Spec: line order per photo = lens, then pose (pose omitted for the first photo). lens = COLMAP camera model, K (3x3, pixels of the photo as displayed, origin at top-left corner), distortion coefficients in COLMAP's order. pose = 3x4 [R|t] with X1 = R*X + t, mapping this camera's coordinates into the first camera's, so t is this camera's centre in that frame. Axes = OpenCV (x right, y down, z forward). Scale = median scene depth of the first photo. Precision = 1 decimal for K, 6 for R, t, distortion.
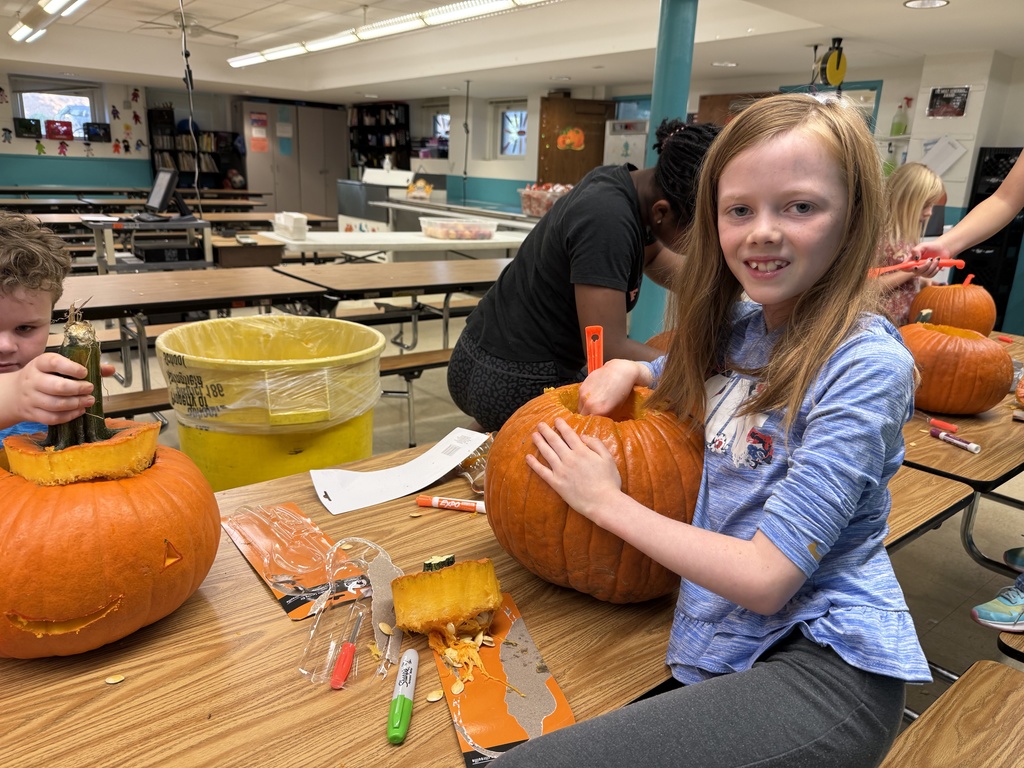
lens RADIAL K [[719.2, 0, 515.3], [0, 719.2, 389.0], [0, 0, 1]] dist [0.034877, -0.044136]
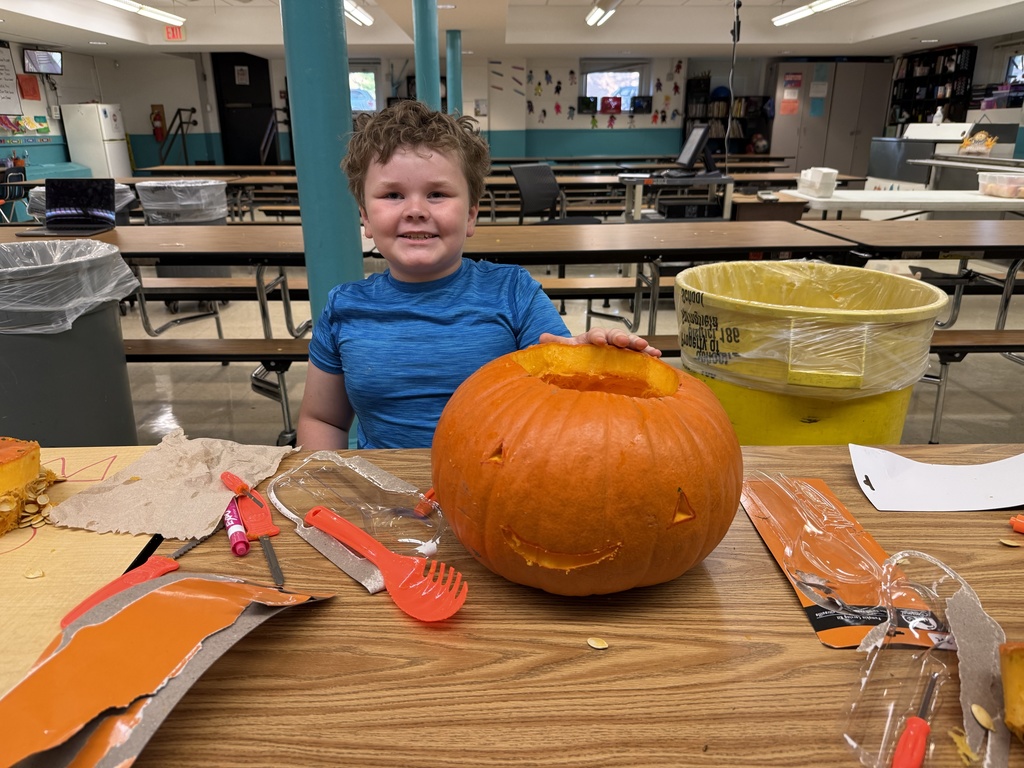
lens RADIAL K [[719.2, 0, 515.3], [0, 719.2, 389.0], [0, 0, 1]] dist [0.034877, -0.044136]
pose [[0.789645, 0.159142, -0.592566, -0.069546], [-0.137765, 0.987105, 0.081517, 0.024879], [0.597898, 0.017266, 0.801386, 0.106305]]
